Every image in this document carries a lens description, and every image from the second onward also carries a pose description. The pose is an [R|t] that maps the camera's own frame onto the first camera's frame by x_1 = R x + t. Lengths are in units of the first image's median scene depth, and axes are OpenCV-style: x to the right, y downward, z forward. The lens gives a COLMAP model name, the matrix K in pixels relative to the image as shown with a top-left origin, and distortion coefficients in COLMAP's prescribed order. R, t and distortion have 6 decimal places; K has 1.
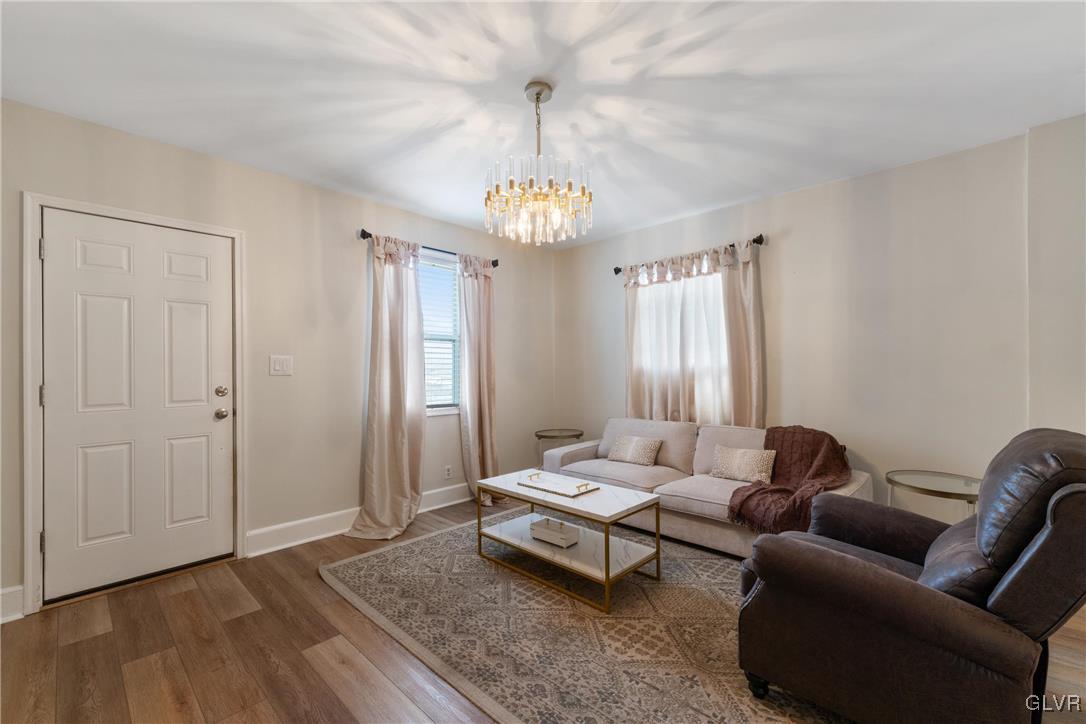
lens RADIAL K [[455.9, 0, 543.1], [0, 455.9, 364.5], [0, 0, 1]] dist [0.002002, 0.000300]
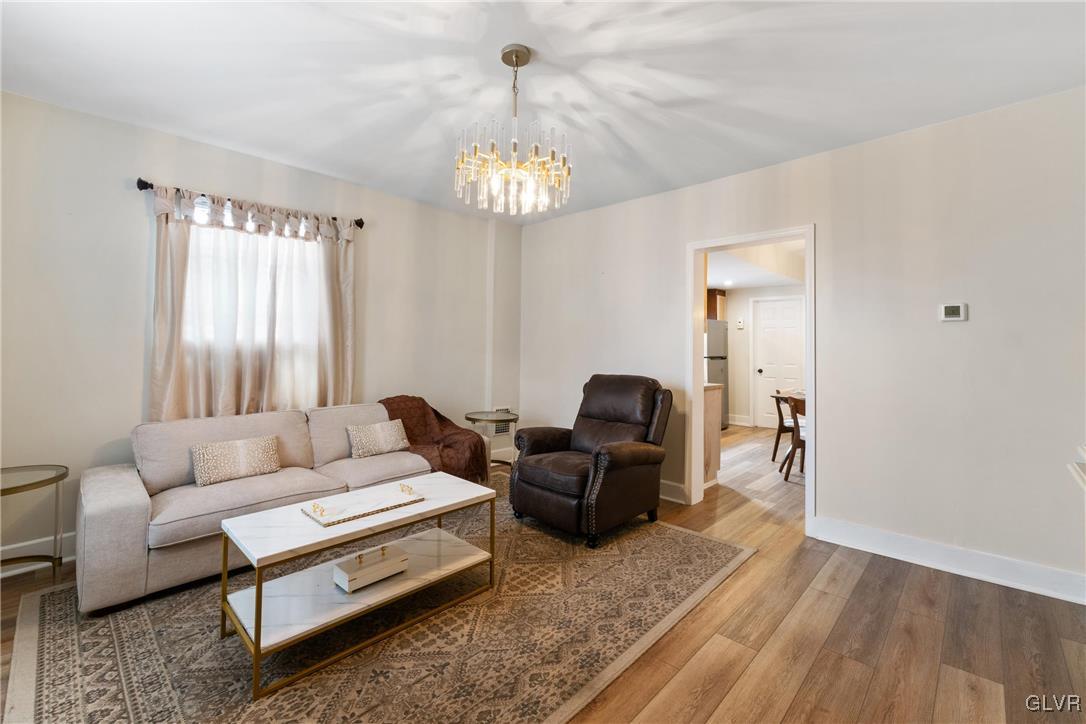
lens RADIAL K [[470.7, 0, 549.9], [0, 470.7, 331.6], [0, 0, 1]] dist [0.021010, 0.000108]
pose [[-0.020592, 0.041811, 0.998913, -0.696949], [-0.017453, 0.998958, -0.042172, 0.014097], [-0.999636, -0.018303, -0.019841, 0.669465]]
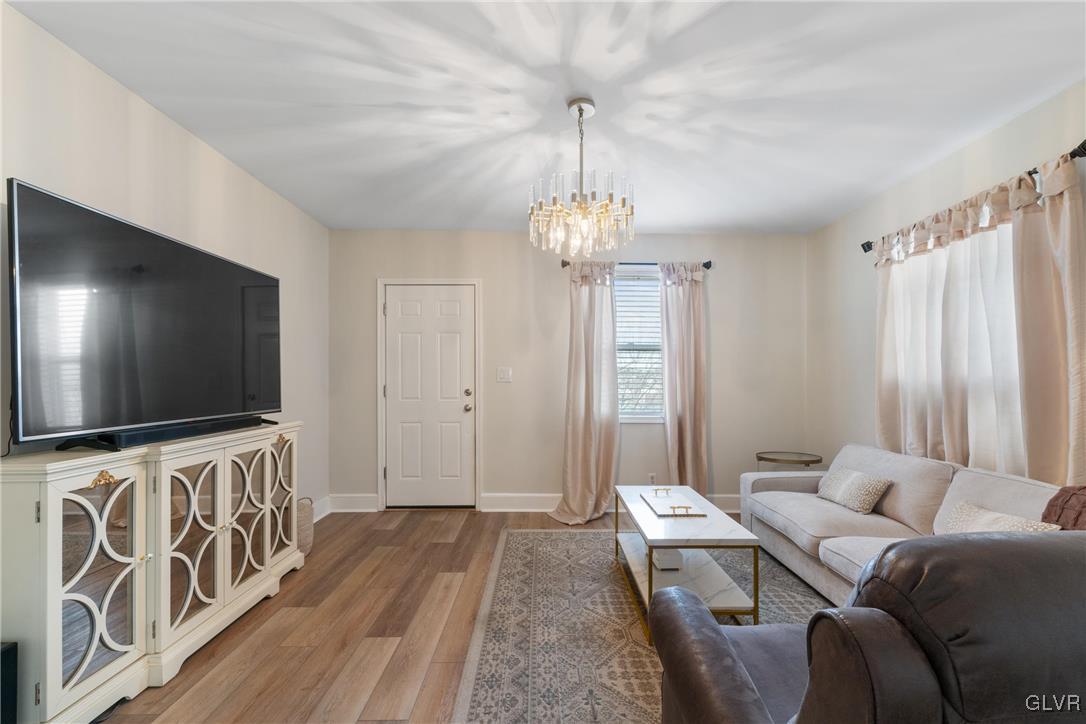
lens RADIAL K [[459.1, 0, 543.9], [0, 459.1, 378.2], [0, 0, 1]] dist [0.000460, 0.000101]
pose [[0.695116, 0.005373, -0.718878, 0.484108], [-0.001158, 0.999979, 0.006354, 0.004557], [0.718897, -0.003584, 0.695107, 0.154963]]
